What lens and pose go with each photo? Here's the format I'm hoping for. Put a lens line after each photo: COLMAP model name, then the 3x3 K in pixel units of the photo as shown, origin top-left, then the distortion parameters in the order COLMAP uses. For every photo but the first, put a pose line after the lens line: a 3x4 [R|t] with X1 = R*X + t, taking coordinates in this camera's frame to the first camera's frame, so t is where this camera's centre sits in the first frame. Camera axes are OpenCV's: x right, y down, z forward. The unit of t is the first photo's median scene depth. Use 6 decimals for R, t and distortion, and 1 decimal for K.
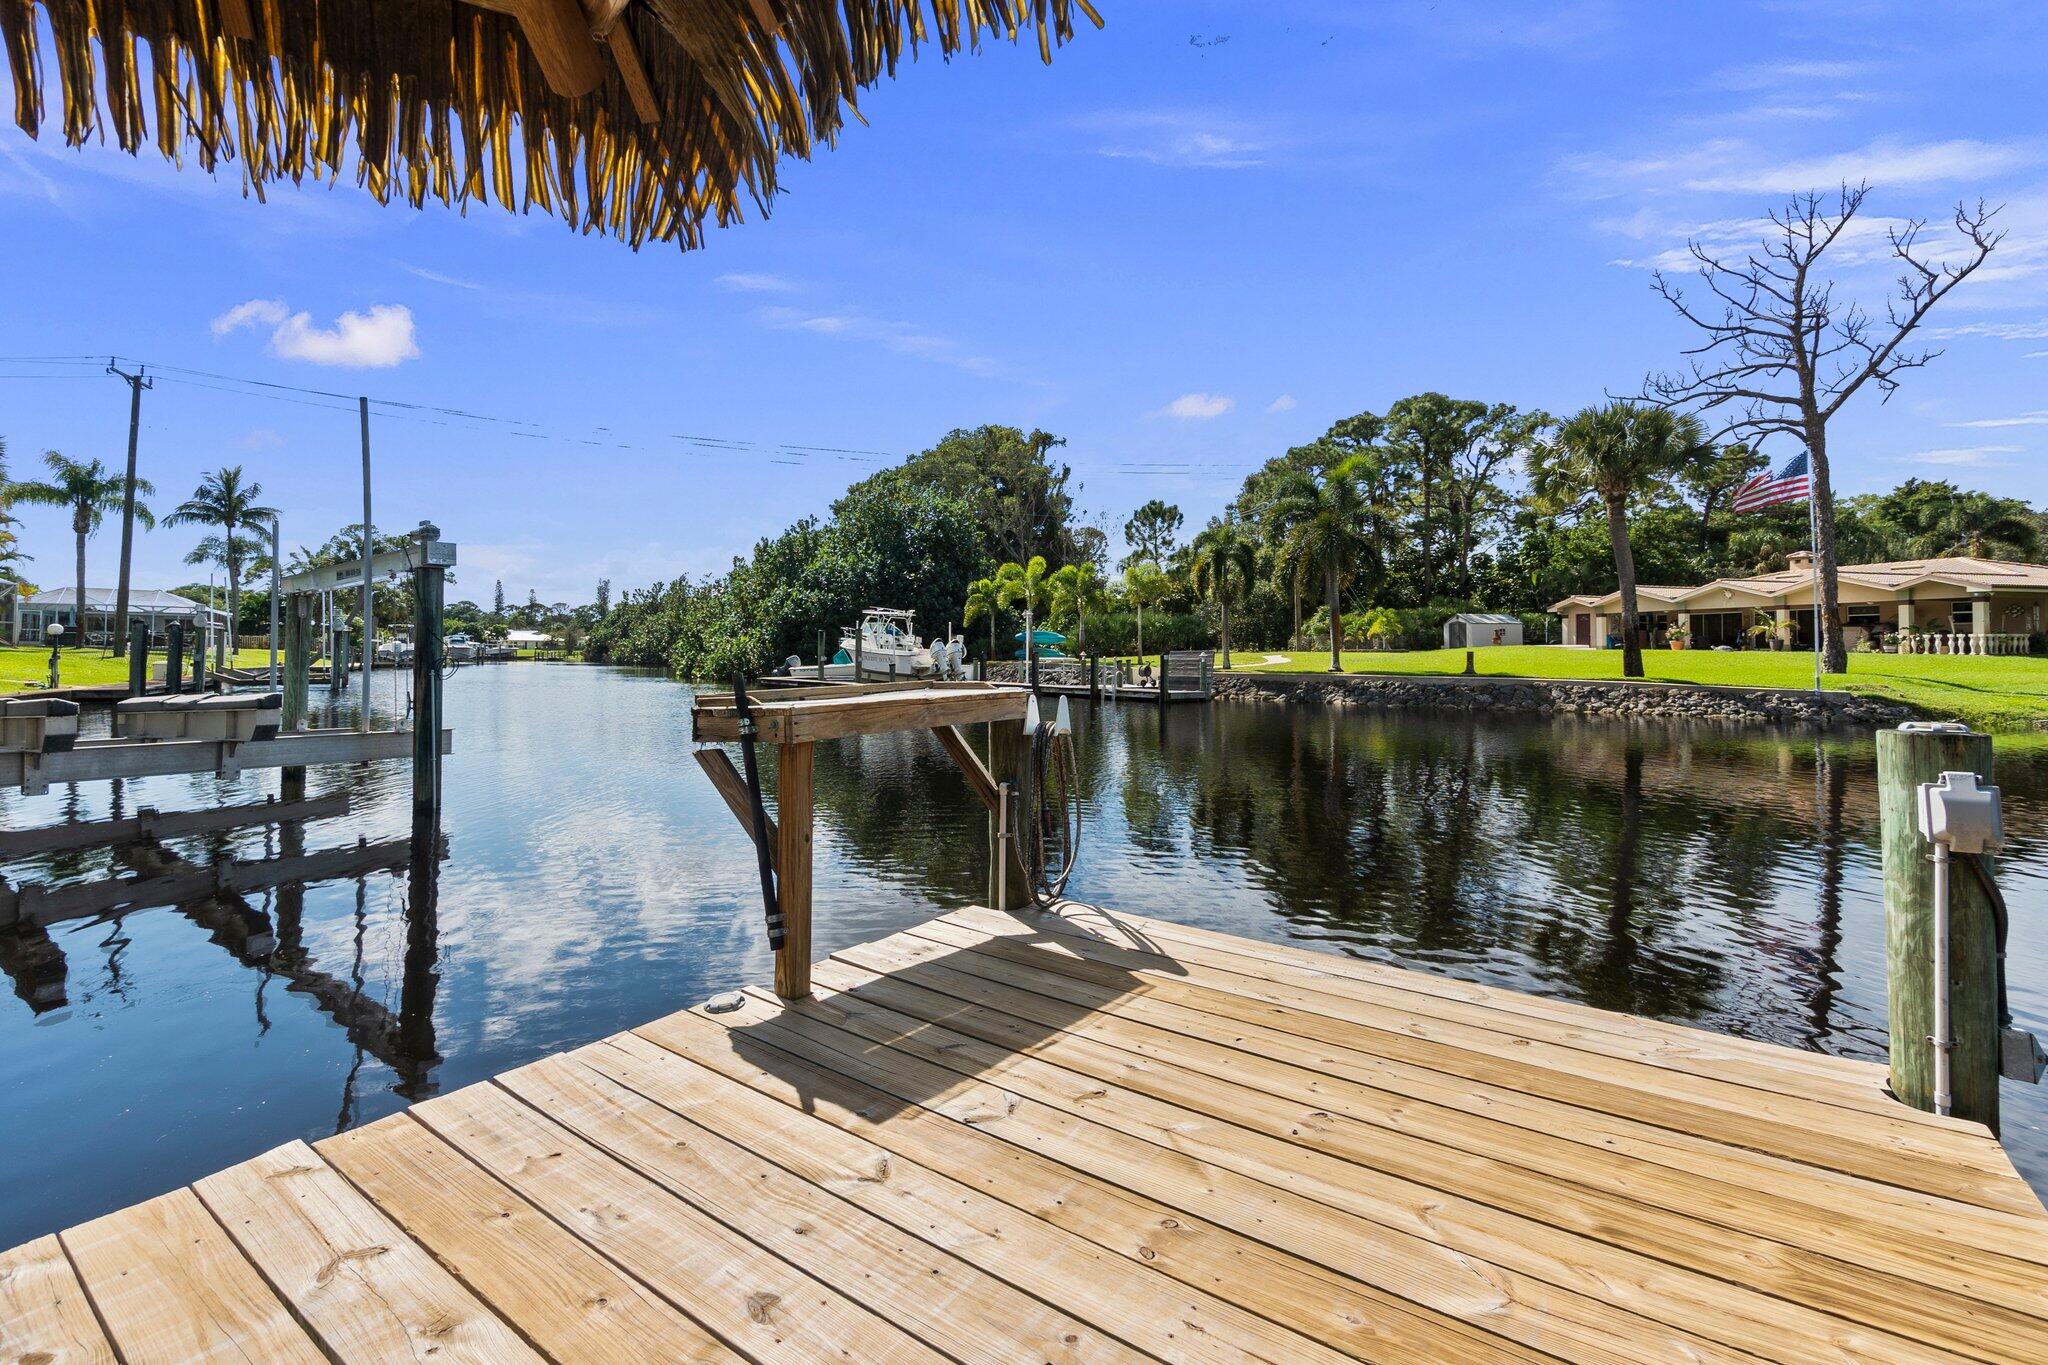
lens RADIAL K [[908.0, 0, 1015.1], [0, 908.0, 656.2], [0, 0, 1]] dist [0.016398, -0.000439]
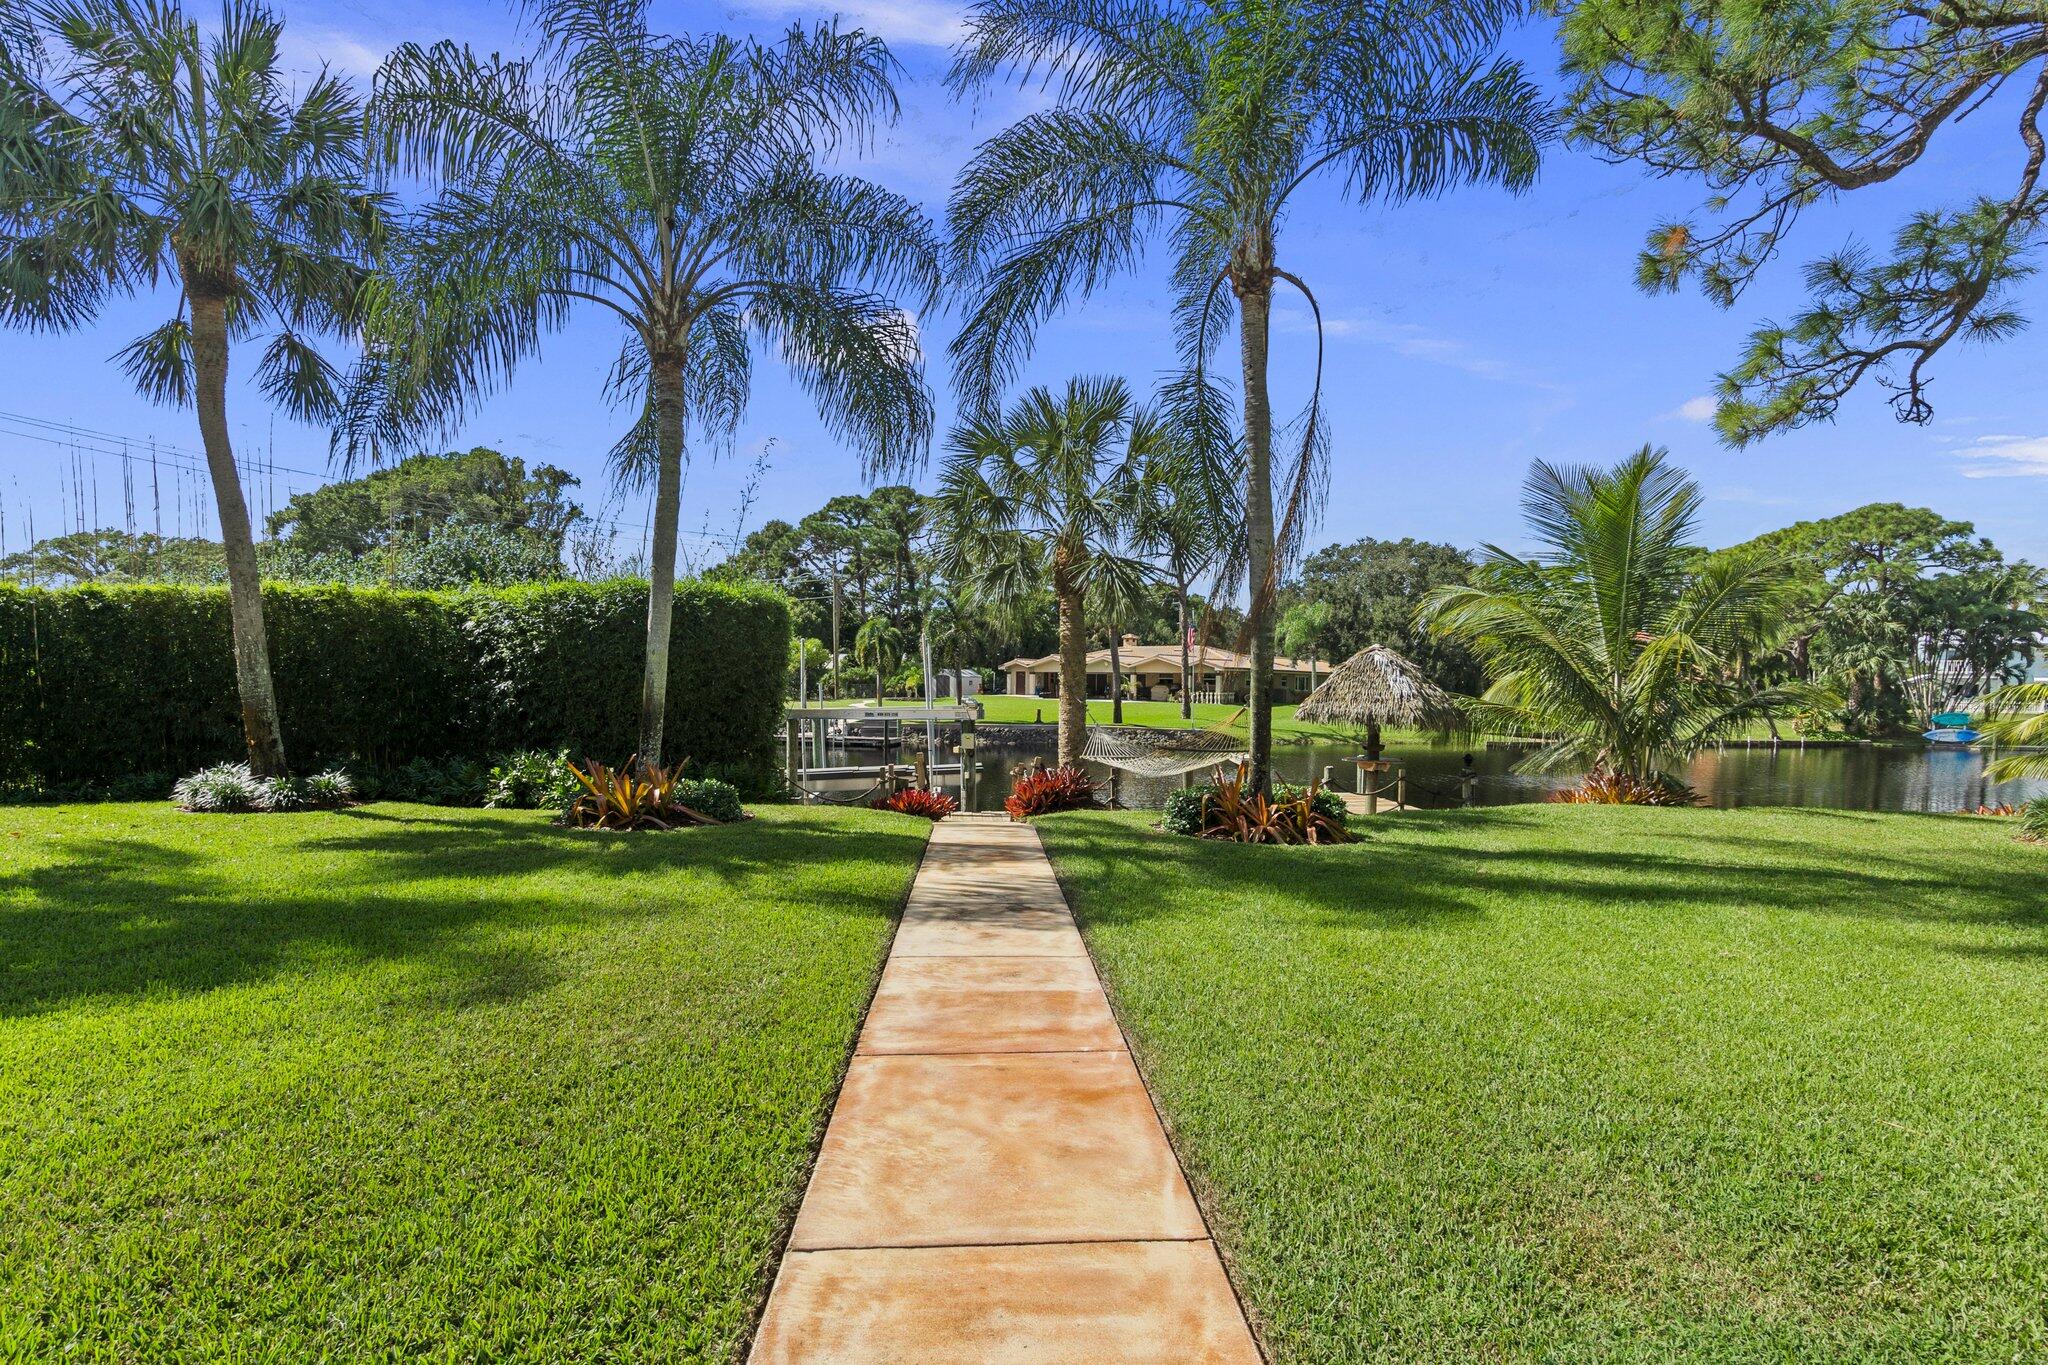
lens RADIAL K [[987.1, 0, 1025.9], [0, 987.1, 738.0], [0, 0, 1]] dist [0.001899, 0.000069]
pose [[0.770951, -0.031168, 0.636132, -0.472143], [-0.005400, 0.998446, 0.055464, -0.036776], [-0.636872, -0.046196, 0.769584, -0.263426]]
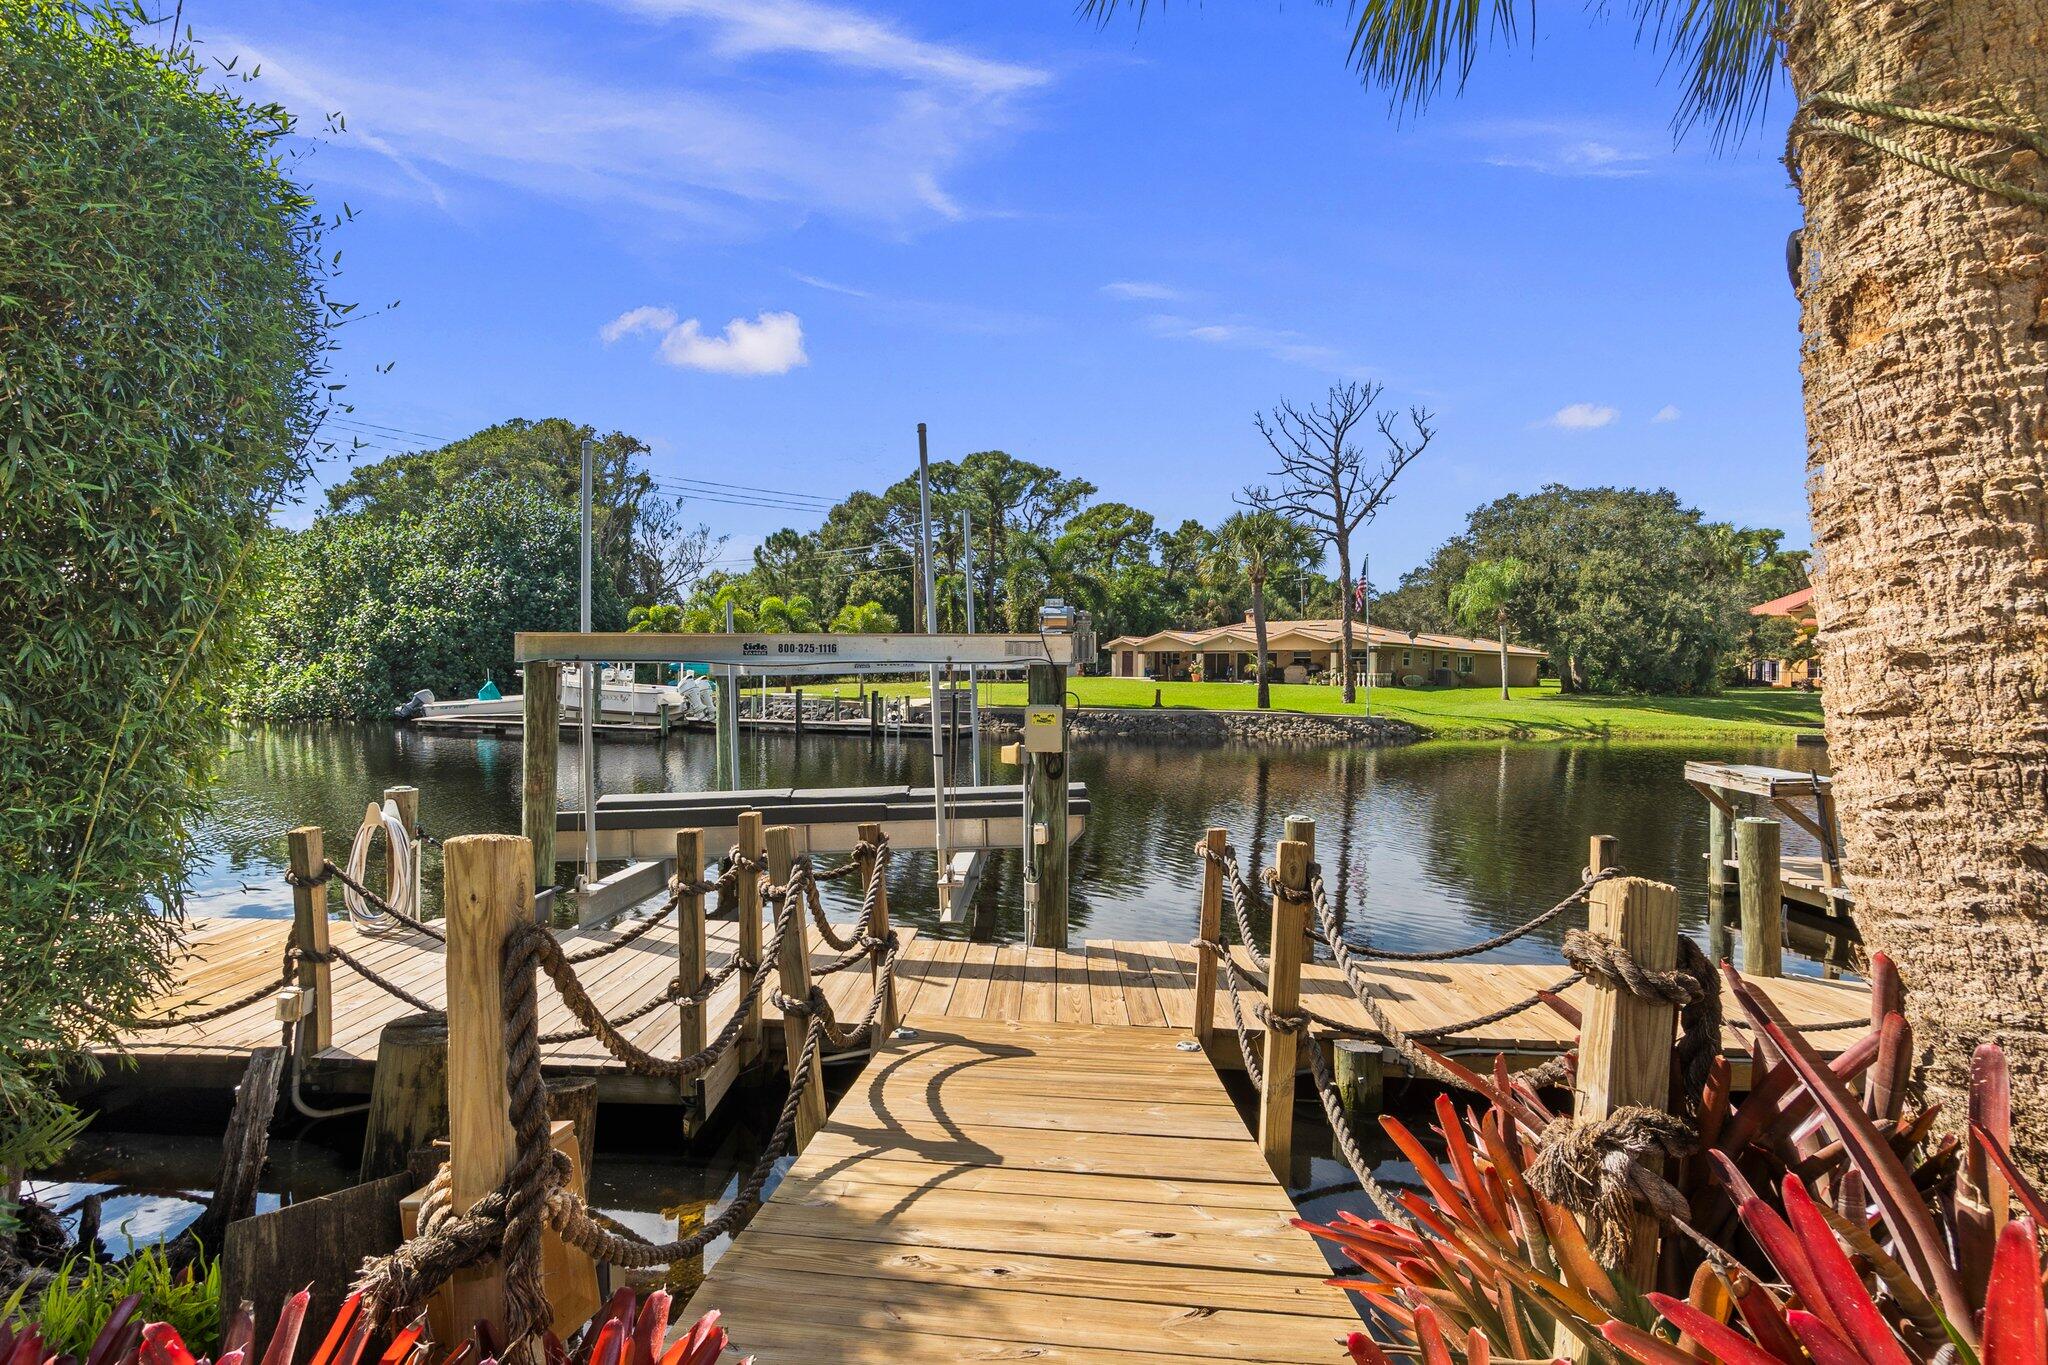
lens RADIAL K [[941.4, 0, 1011.1], [0, 941.4, 674.0], [0, 0, 1]] dist [0.002964, 0.000056]
pose [[0.842003, 0.003503, 0.539462, -0.270076], [-0.003250, 0.999994, -0.001421, -0.016579], [-0.539464, -0.000556, 0.842009, 0.005253]]
